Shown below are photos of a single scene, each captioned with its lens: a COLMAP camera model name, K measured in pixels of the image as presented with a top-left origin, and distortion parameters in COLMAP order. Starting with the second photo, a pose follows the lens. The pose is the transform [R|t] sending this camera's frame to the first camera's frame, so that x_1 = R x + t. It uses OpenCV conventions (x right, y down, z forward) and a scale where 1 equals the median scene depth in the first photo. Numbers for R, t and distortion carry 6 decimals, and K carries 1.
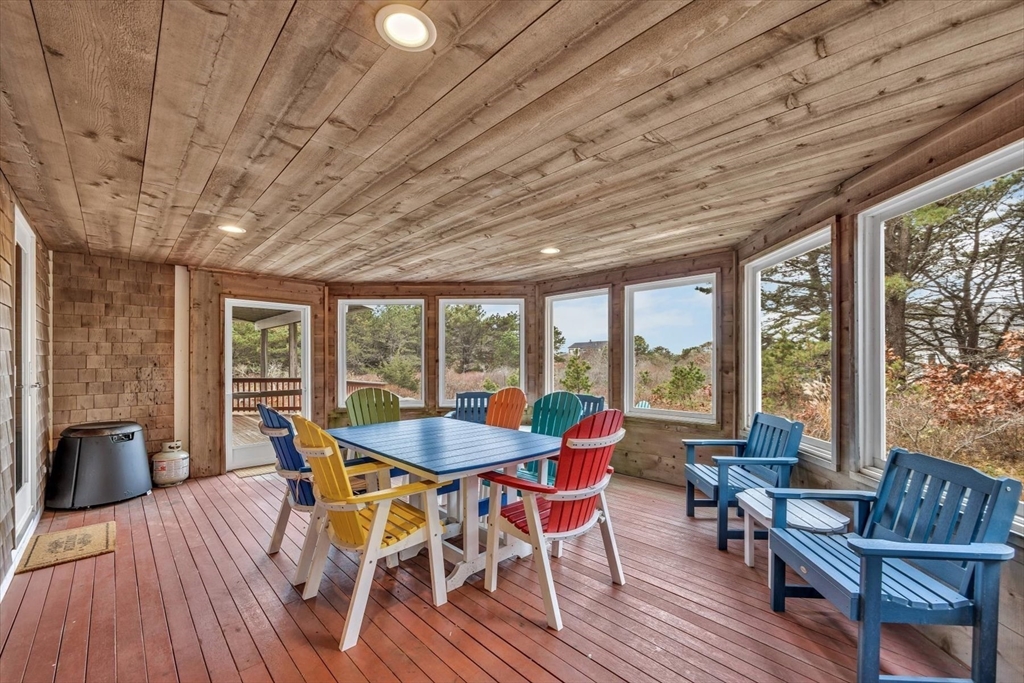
lens RADIAL K [[426.3, 0, 513.8], [0, 426.3, 348.7], [0, 0, 1]] dist [0.000510, 0.000002]
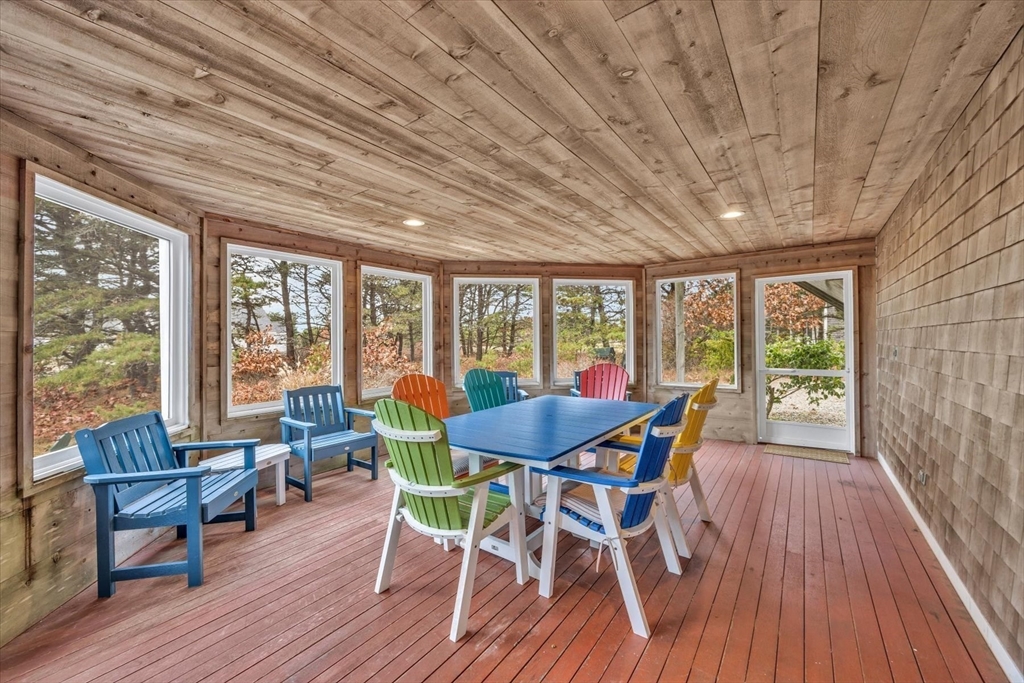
lens RADIAL K [[379.3, 0, 514.8], [0, 379.3, 338.1], [0, 0, 1]] dist [-0.000471, -0.000129]
pose [[-0.172222, 0.005254, 0.985044, -1.169733], [-0.007690, 0.999948, -0.006679, 0.053885], [-0.985028, -0.008725, -0.172173, 1.336981]]
